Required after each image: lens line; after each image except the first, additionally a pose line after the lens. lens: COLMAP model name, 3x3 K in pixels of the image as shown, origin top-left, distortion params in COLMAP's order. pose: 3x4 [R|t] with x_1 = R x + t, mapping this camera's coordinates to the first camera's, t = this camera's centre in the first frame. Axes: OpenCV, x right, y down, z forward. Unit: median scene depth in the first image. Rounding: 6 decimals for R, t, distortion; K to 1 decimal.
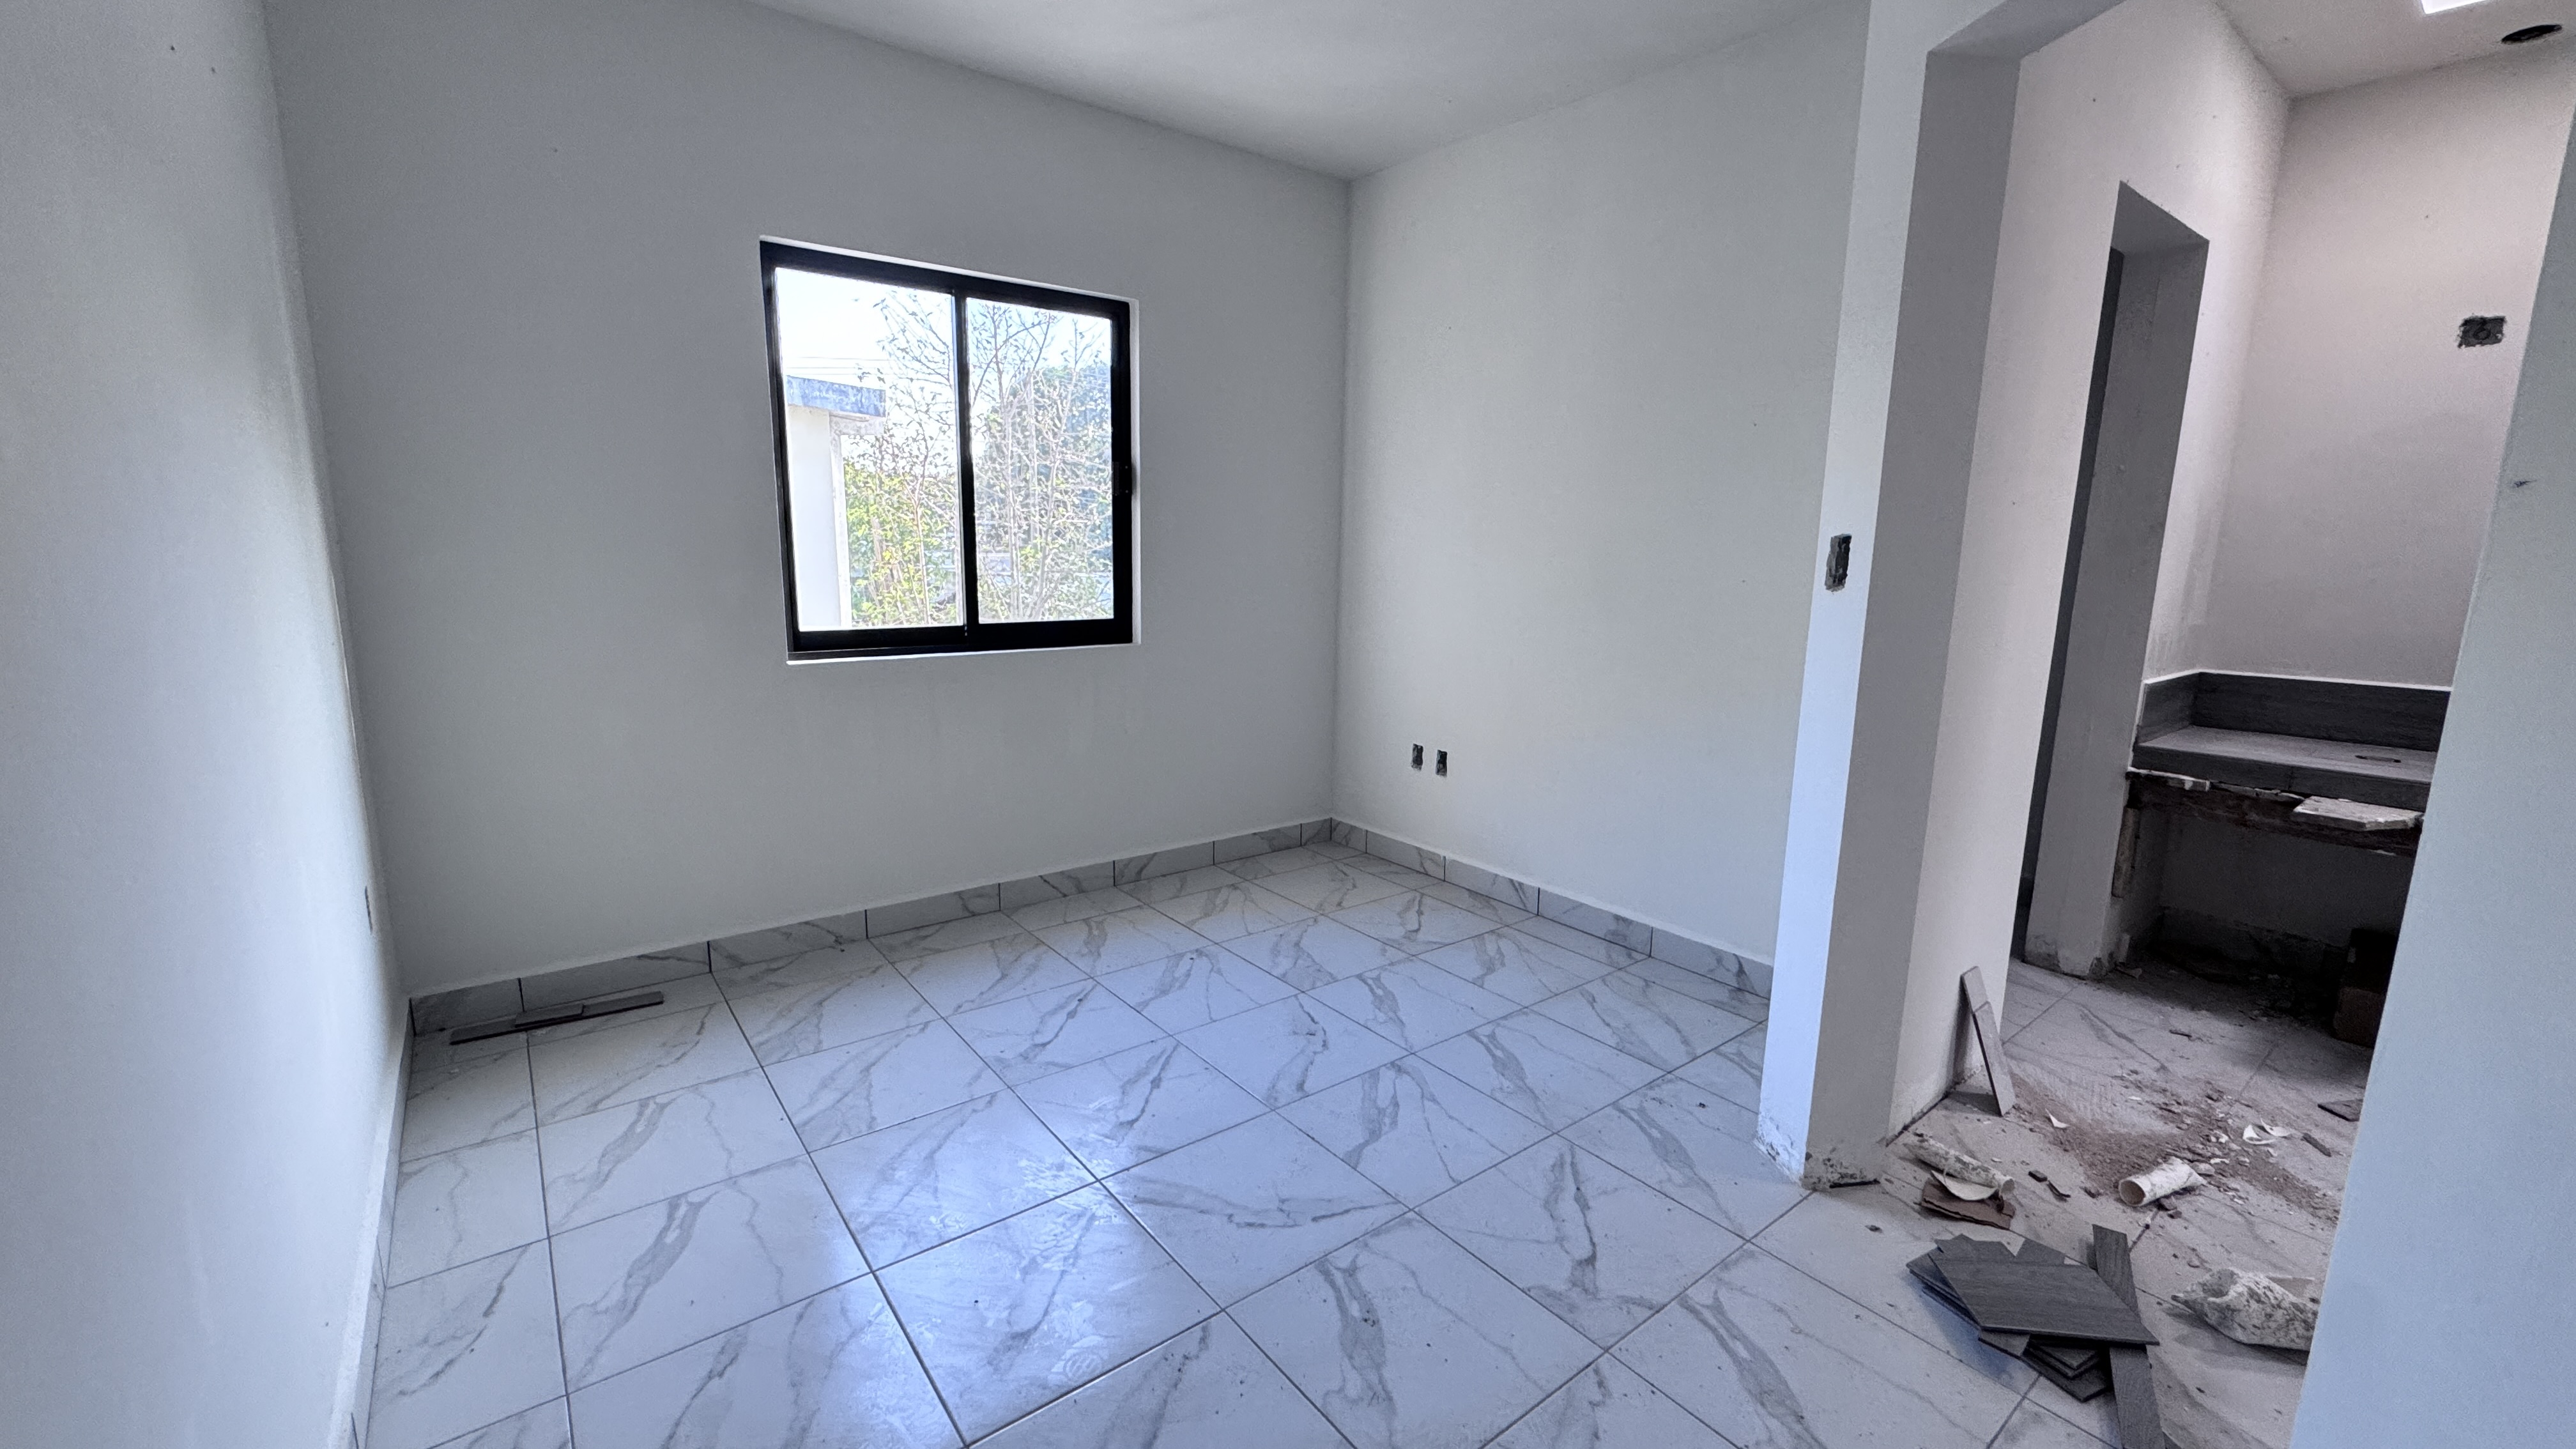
lens RADIAL K [[1029.1, 0, 1291.8], [0, 1029.1, 721.2], [0, 0, 1]] dist [-0.003846, 0.000279]
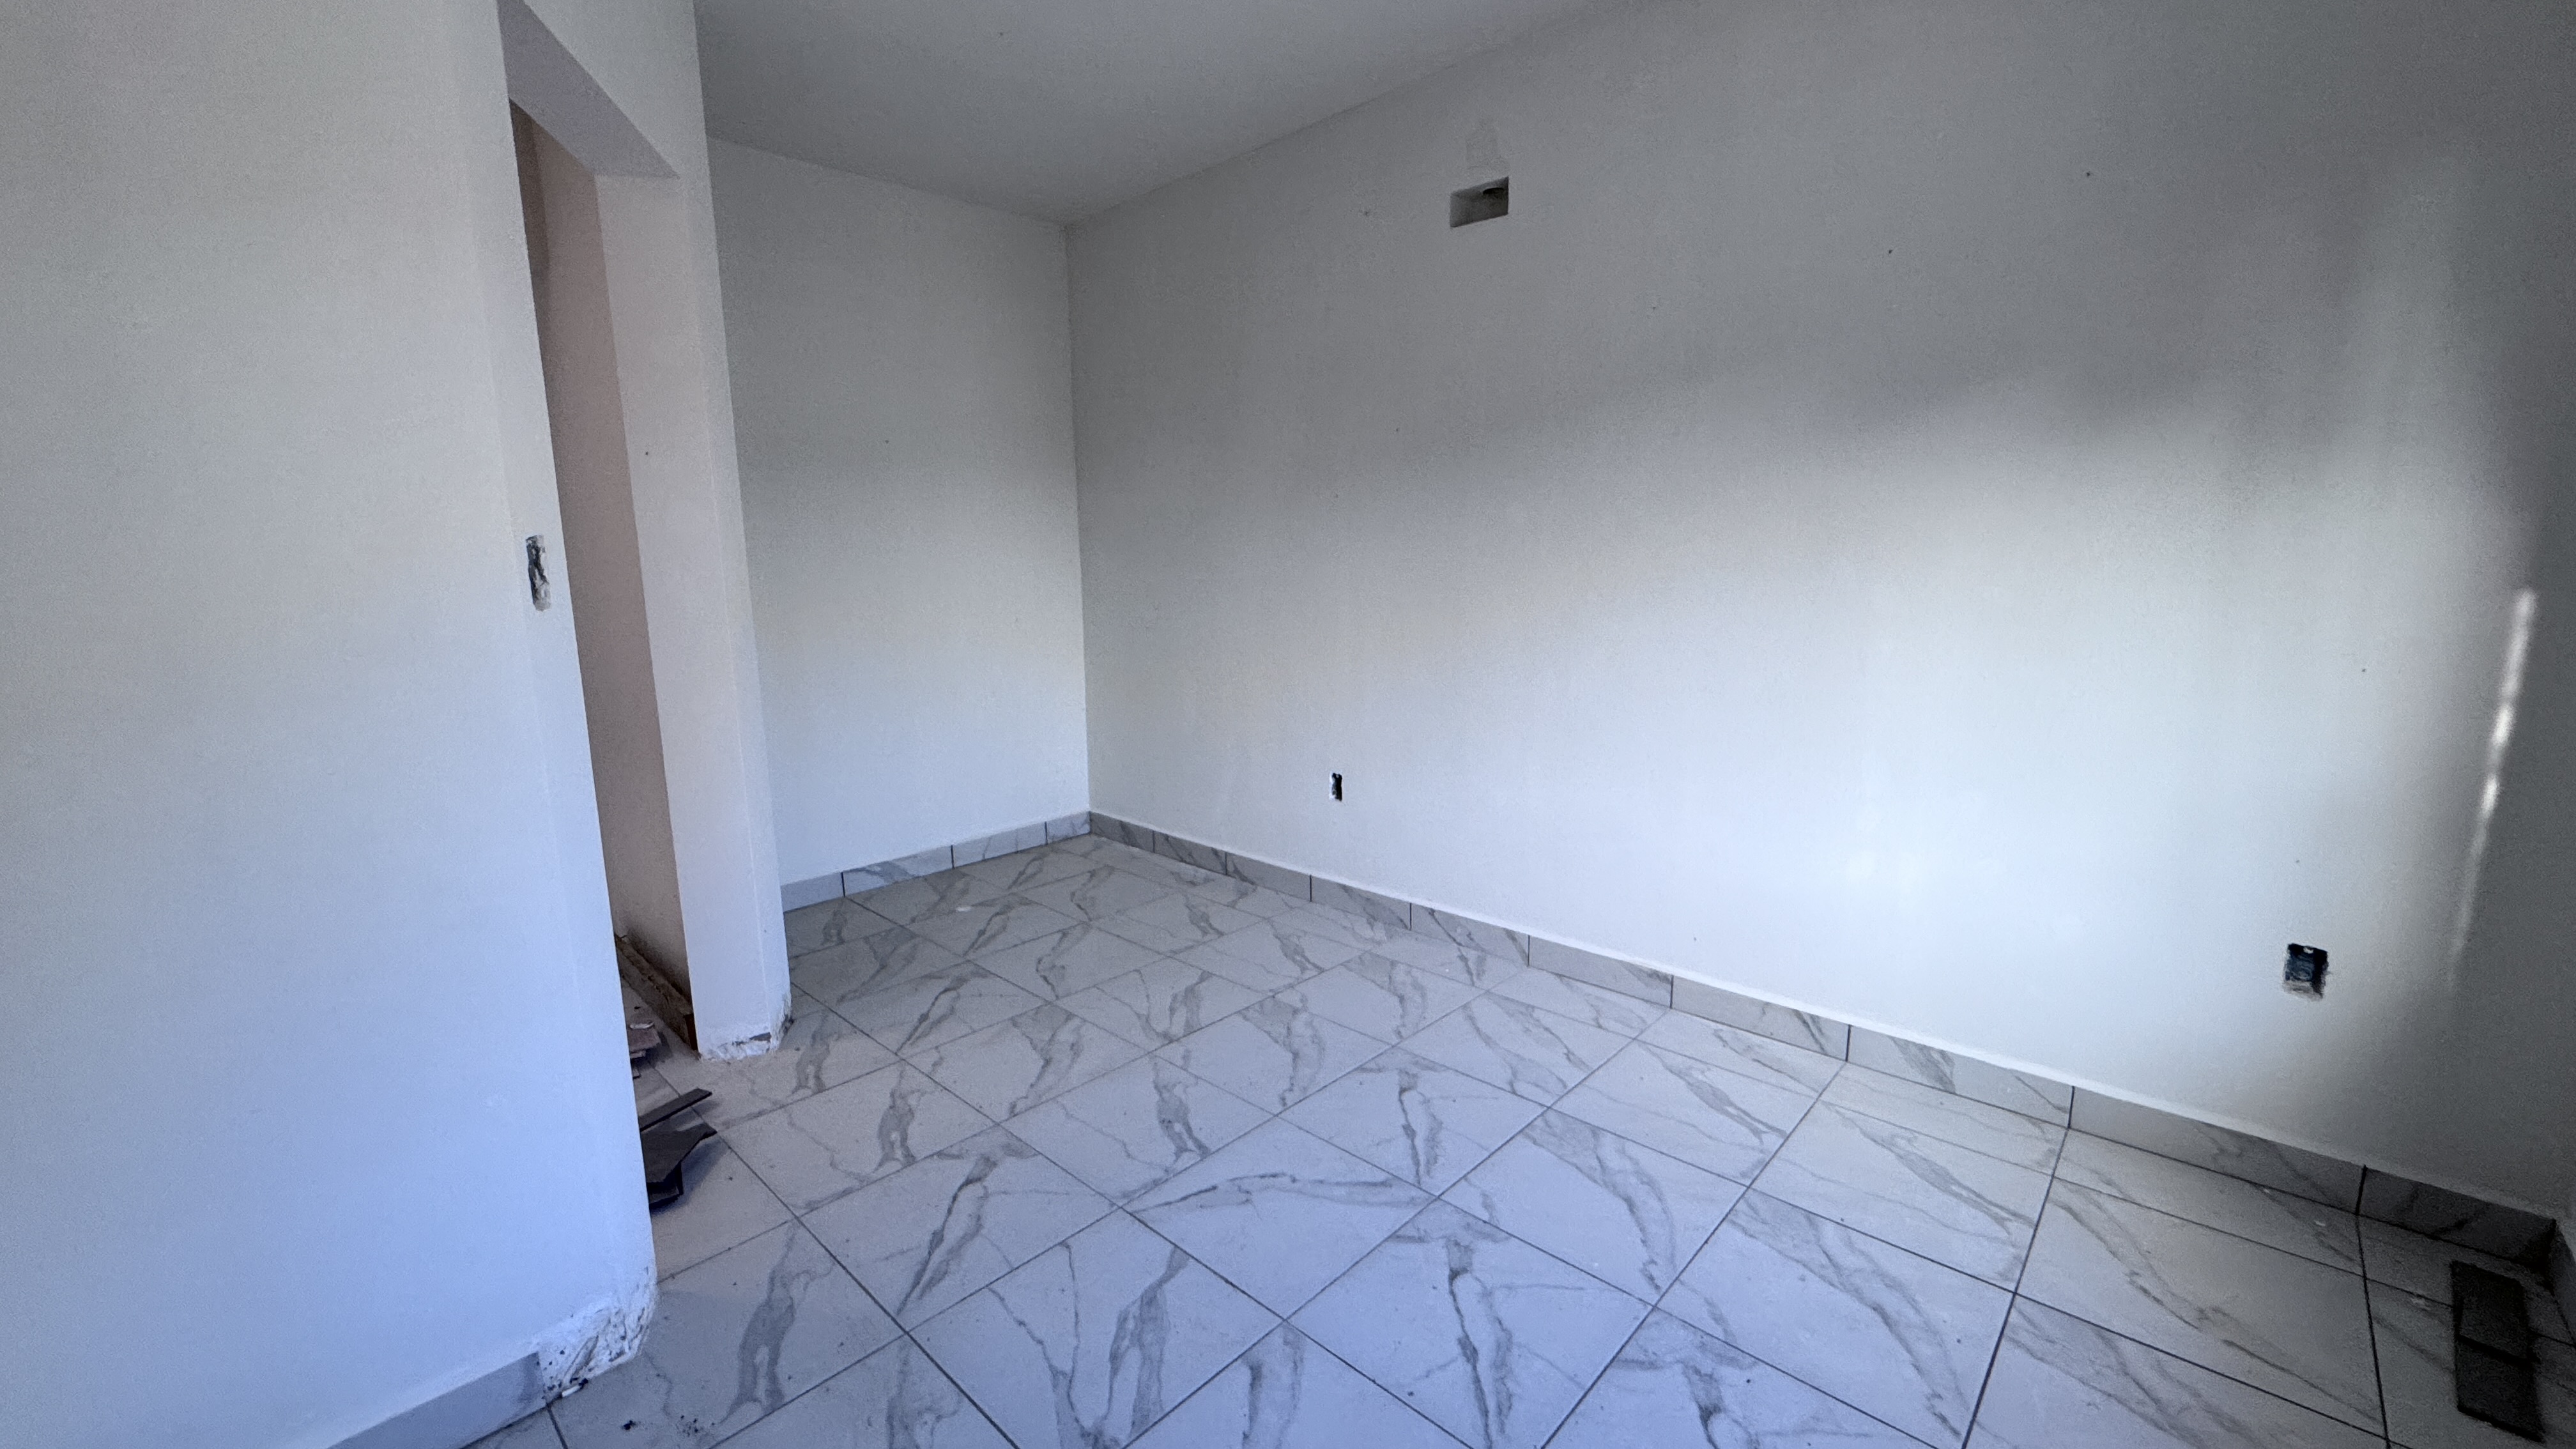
lens RADIAL K [[1029.1, 0, 1286.9], [0, 1029.1, 724.0], [0, 0, 1]] dist [-0.003846, 0.000279]
pose [[-0.988066, 0.023535, -0.152225, 0.093556], [-0.029569, 0.940898, 0.337396, -0.306621], [0.151169, 0.337870, -0.928973, 1.737866]]
